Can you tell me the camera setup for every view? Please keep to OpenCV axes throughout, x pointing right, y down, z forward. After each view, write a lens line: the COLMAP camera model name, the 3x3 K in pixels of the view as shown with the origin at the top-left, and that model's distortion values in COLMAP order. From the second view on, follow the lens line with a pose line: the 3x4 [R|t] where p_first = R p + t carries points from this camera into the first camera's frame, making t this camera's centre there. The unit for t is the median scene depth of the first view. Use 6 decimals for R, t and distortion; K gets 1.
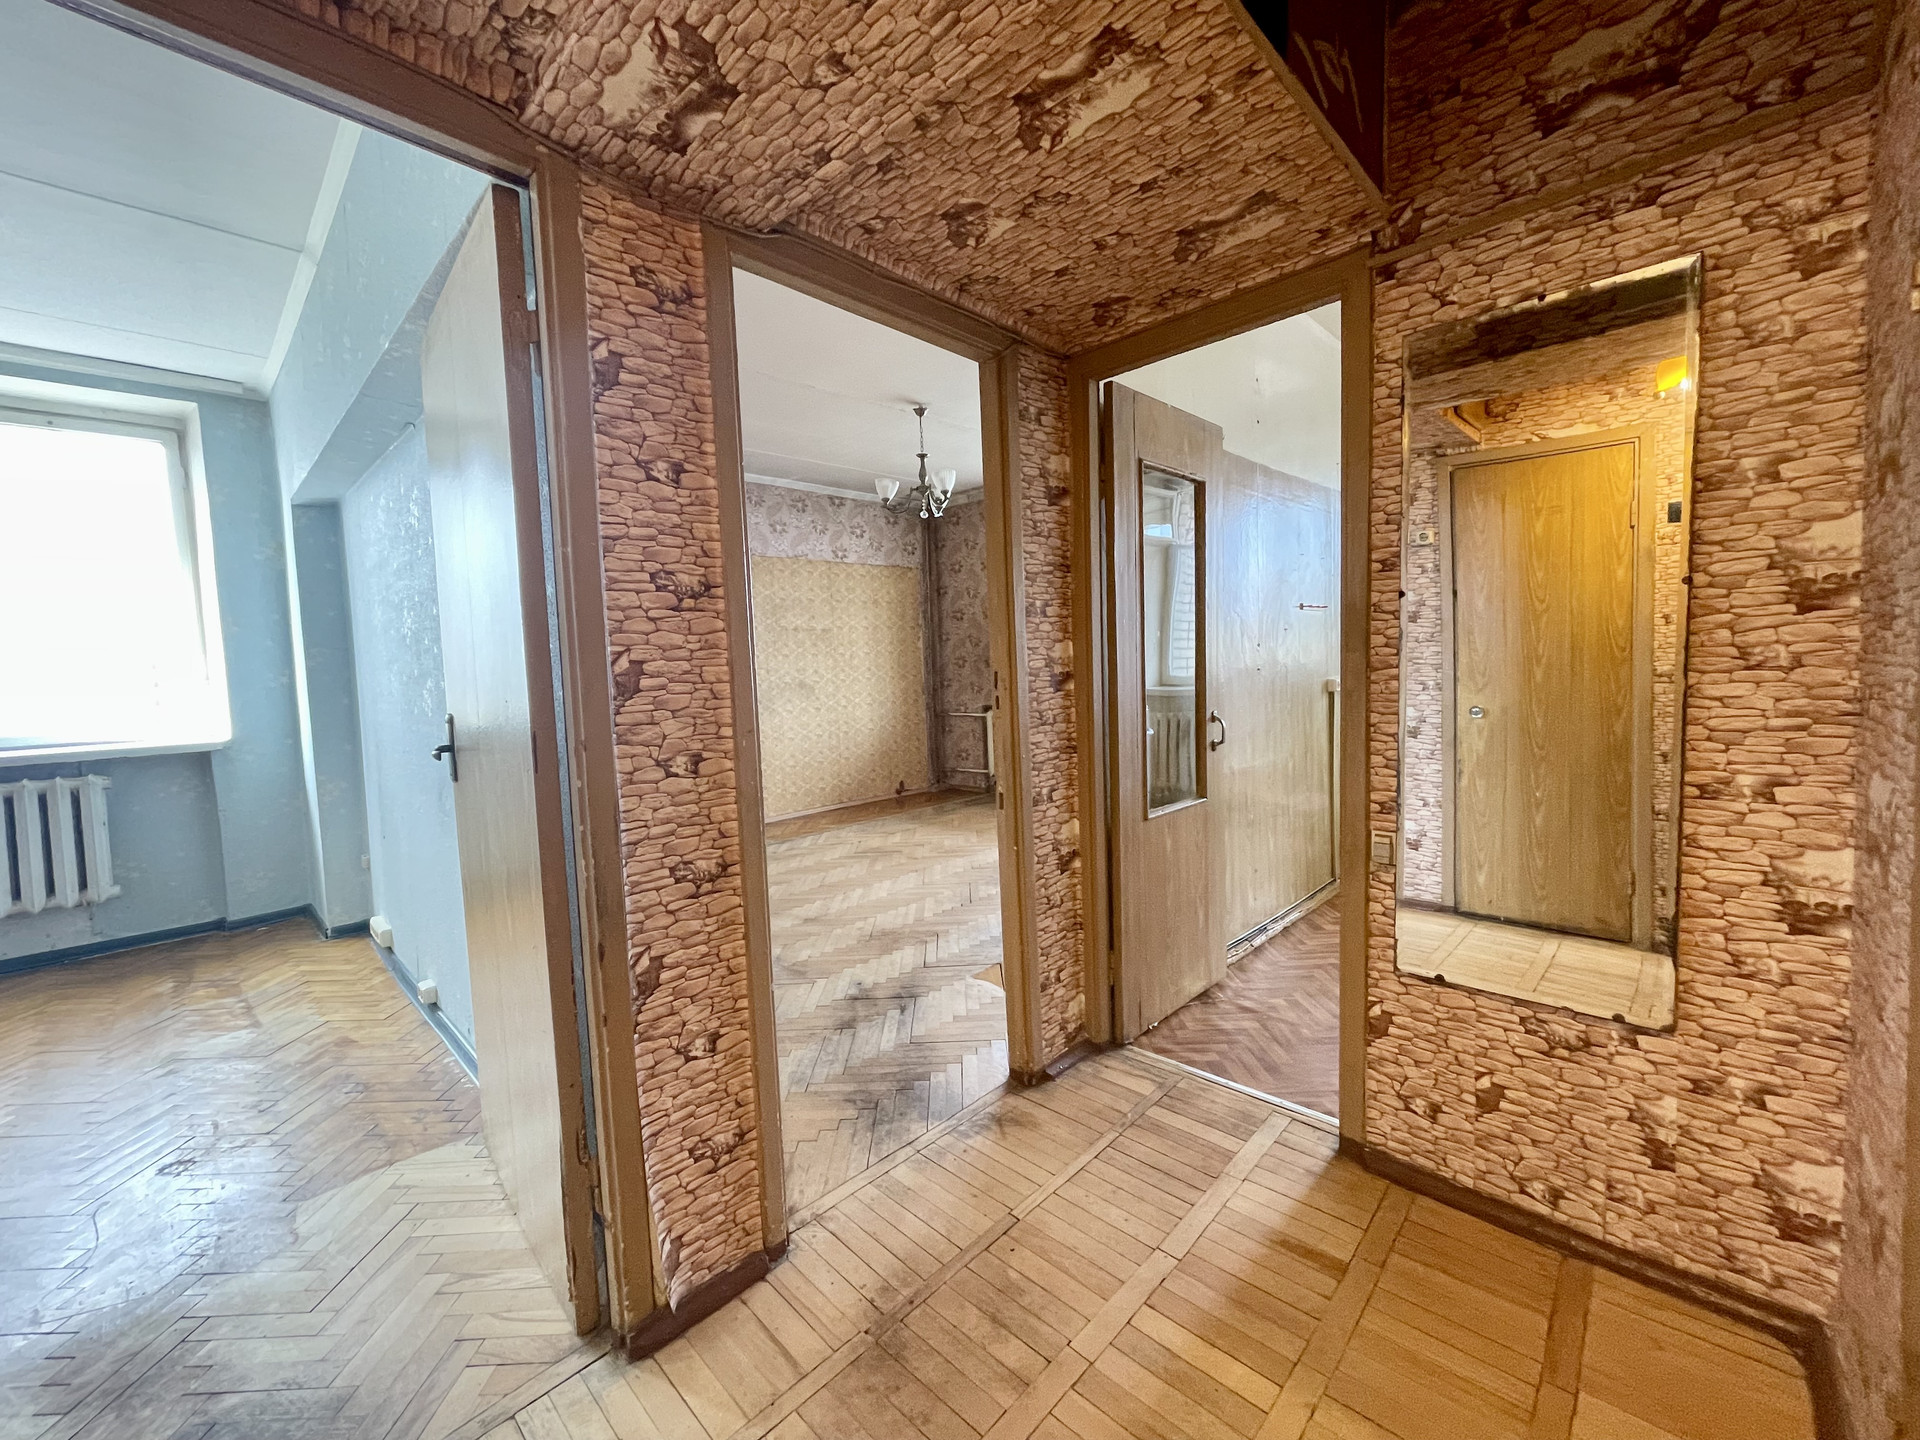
lens RADIAL K [[778.1, 0, 950.9], [0, 778.1, 714.9], [0, 0, 1]] dist [-0.000253, 0.000175]
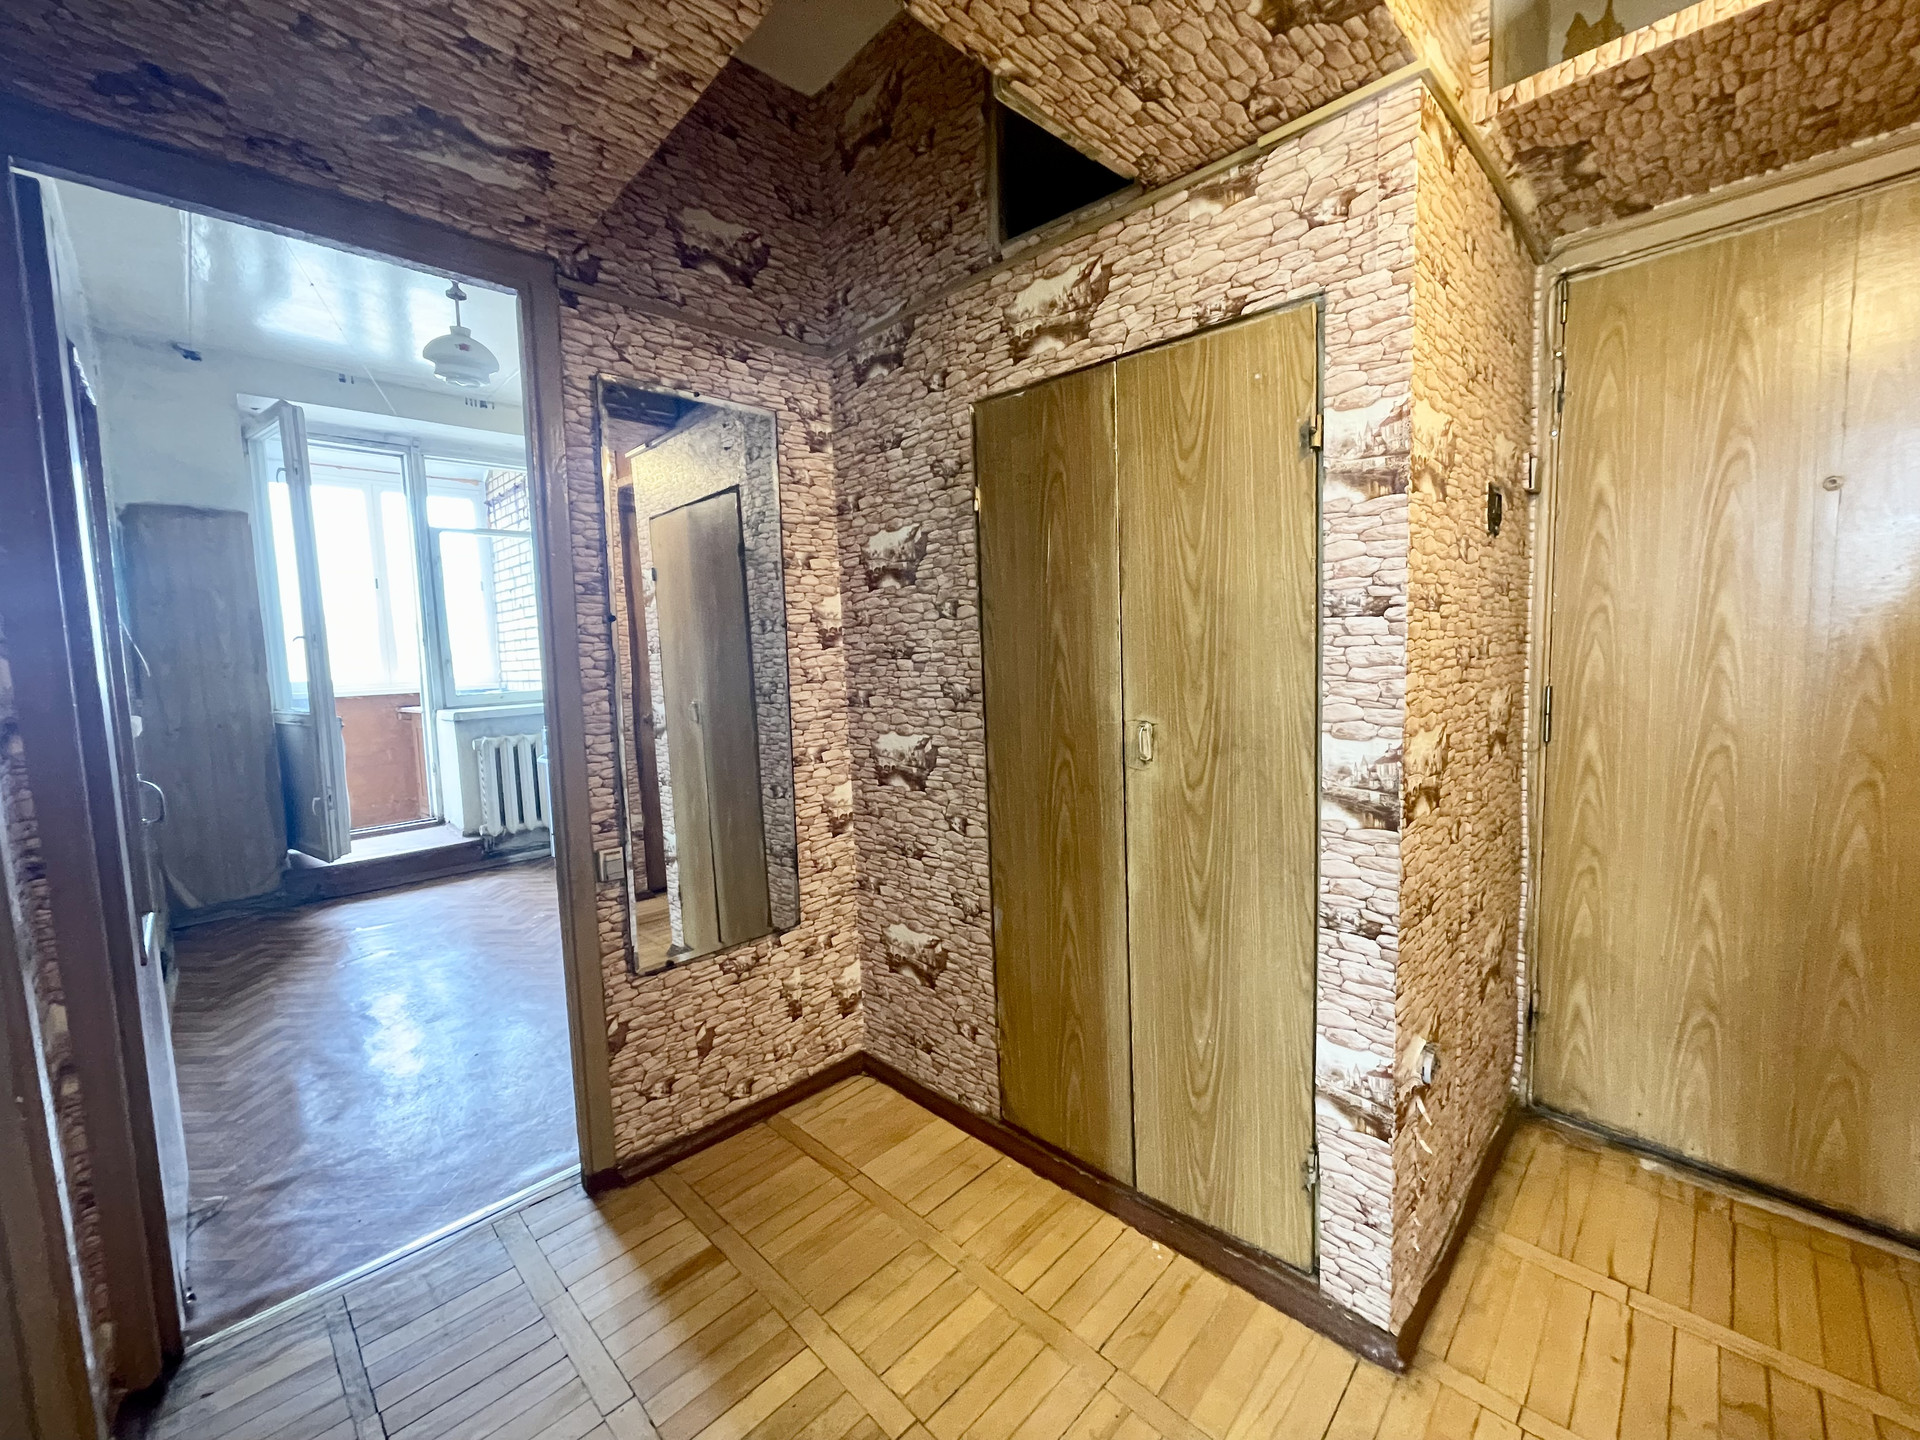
lens RADIAL K [[778.1, 0, 953.8], [0, 778.1, 711.7], [0, 0, 1]] dist [-0.000253, 0.000175]
pose [[0.016081, -0.049373, 0.998651, -0.450551], [0.093615, 0.994467, 0.047659, -0.036048], [-0.995479, 0.092723, 0.020614, 0.515216]]
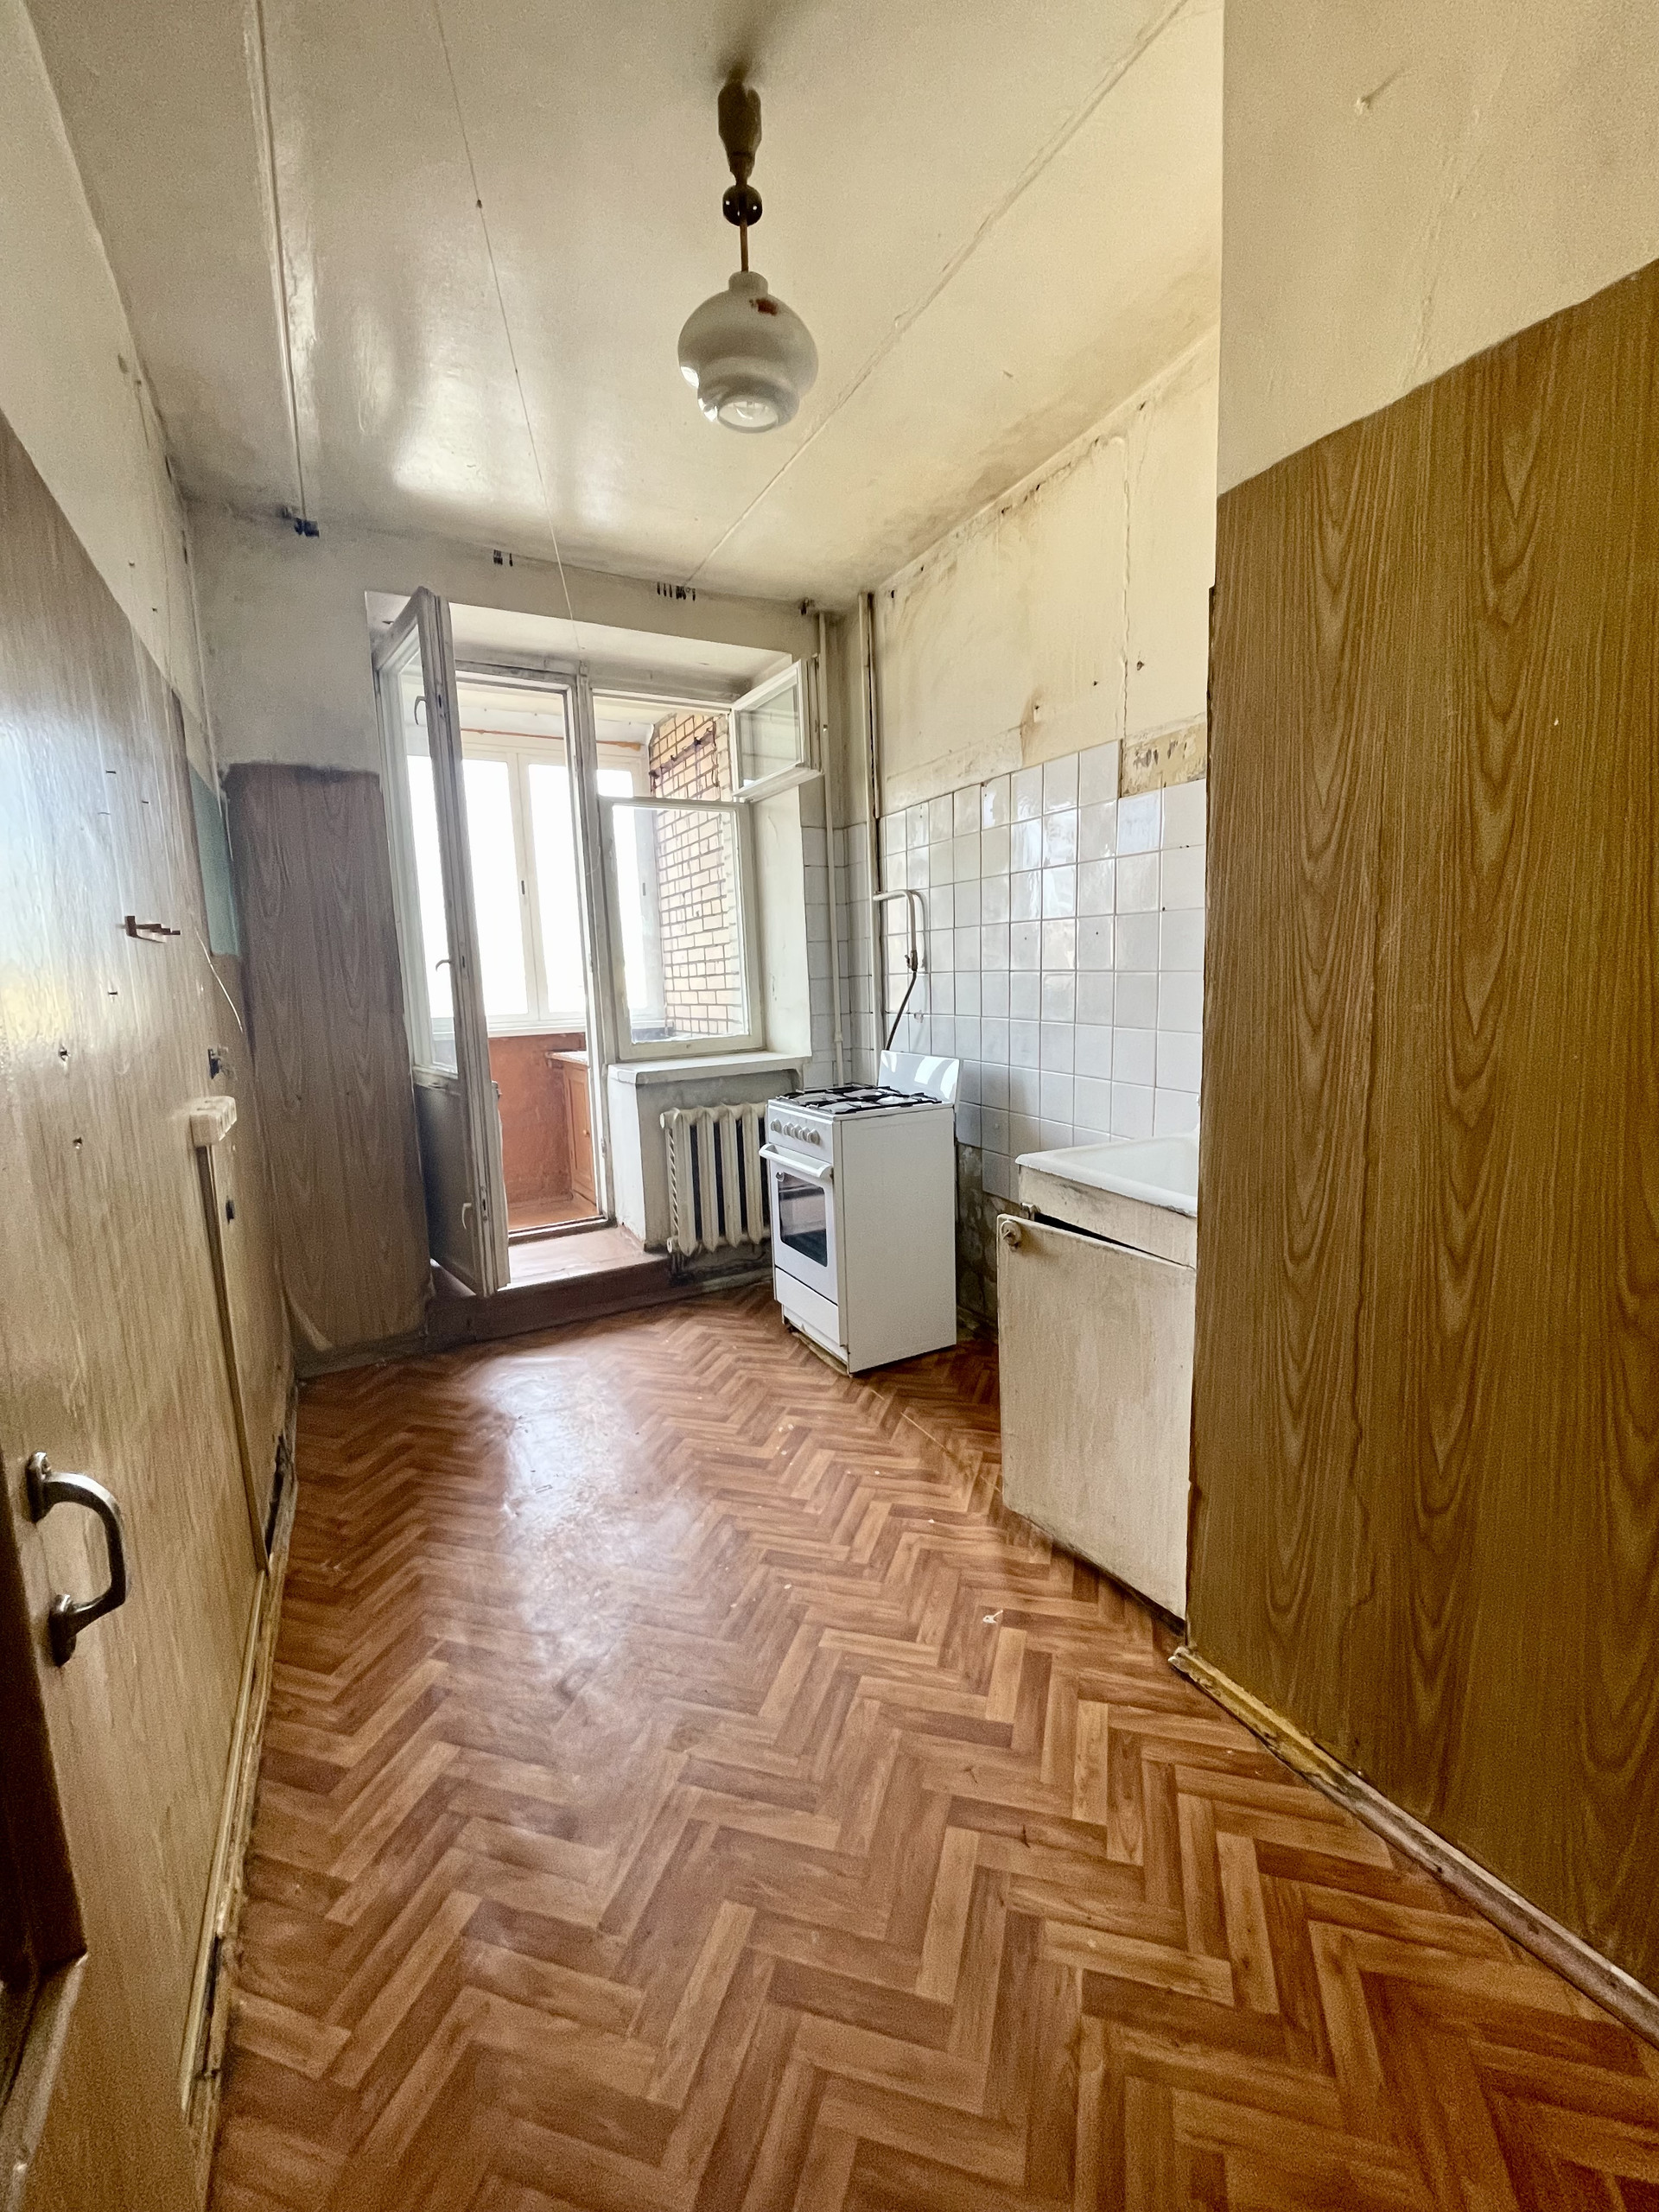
lens RADIAL K [[896.4, 0, 825.2], [0, 896.4, 1091.5], [0, 0, 1]] dist [-0.000253, 0.000175]
pose [[0.300752, -0.102862, 0.948139, 0.319547], [0.084273, 0.993144, 0.081013, -0.146961], [-0.949972, 0.055537, 0.307359, 1.200099]]
